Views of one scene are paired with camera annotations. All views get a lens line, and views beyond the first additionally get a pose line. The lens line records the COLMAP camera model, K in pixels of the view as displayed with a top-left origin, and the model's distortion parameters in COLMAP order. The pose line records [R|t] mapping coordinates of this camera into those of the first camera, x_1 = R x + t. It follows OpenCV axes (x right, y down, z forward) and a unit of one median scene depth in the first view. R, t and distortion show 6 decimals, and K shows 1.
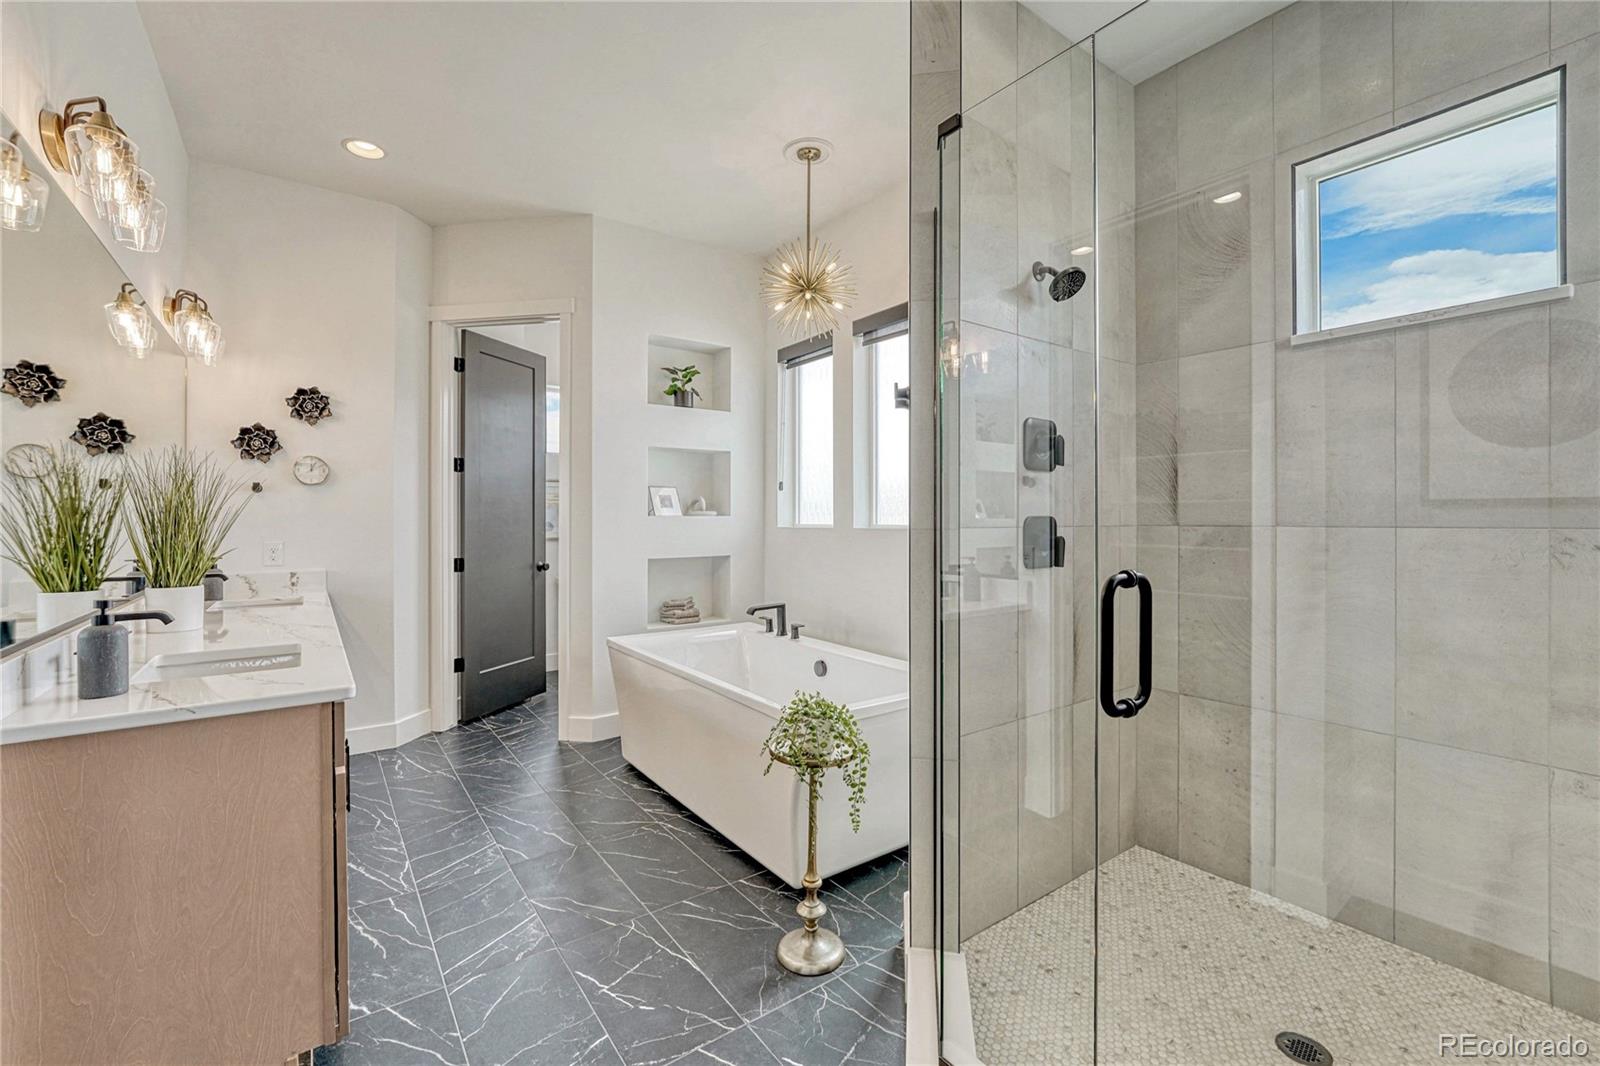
lens RADIAL K [[672.0, 0, 805.4], [0, 672.0, 518.4], [0, 0, 1]] dist [-0.003921, 0.000118]
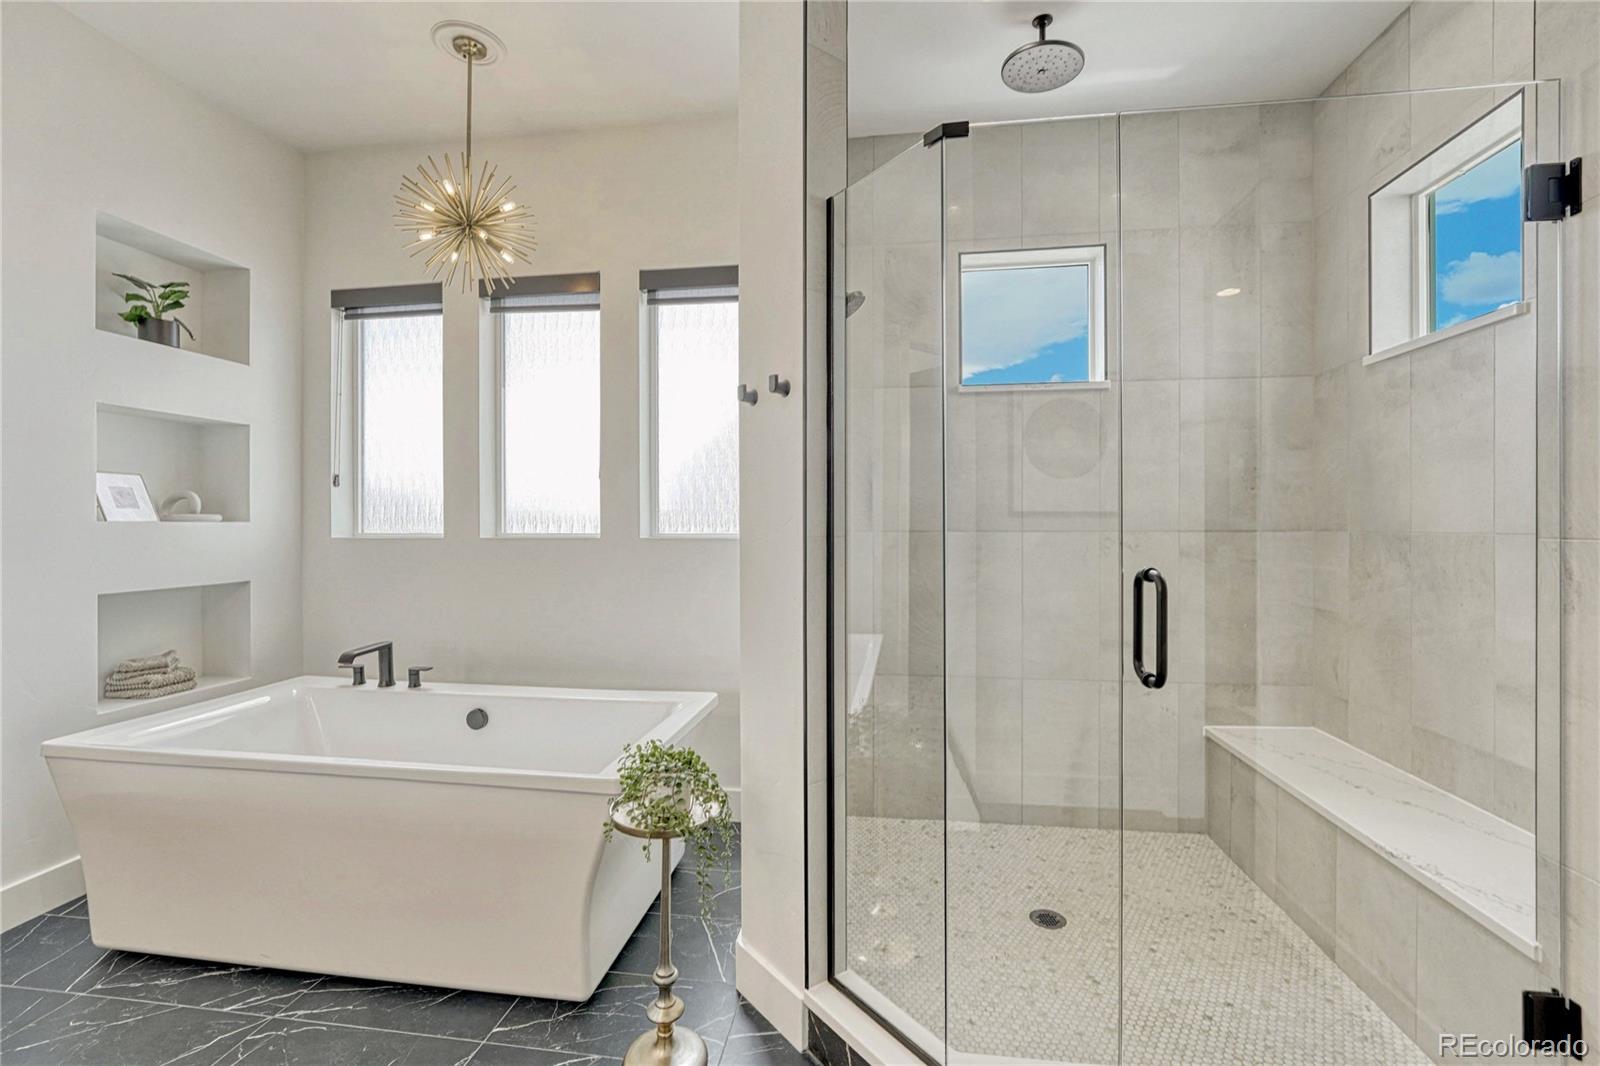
lens RADIAL K [[677.4, 0, 799.8], [0, 677.4, 528.5], [0, 0, 1]] dist [-0.003610, -0.000202]
pose [[0.705439, -0.004523, 0.708756, -0.230795], [0.000159, 0.999981, 0.006223, -0.001446], [-0.708771, -0.004277, 0.705426, 0.159444]]
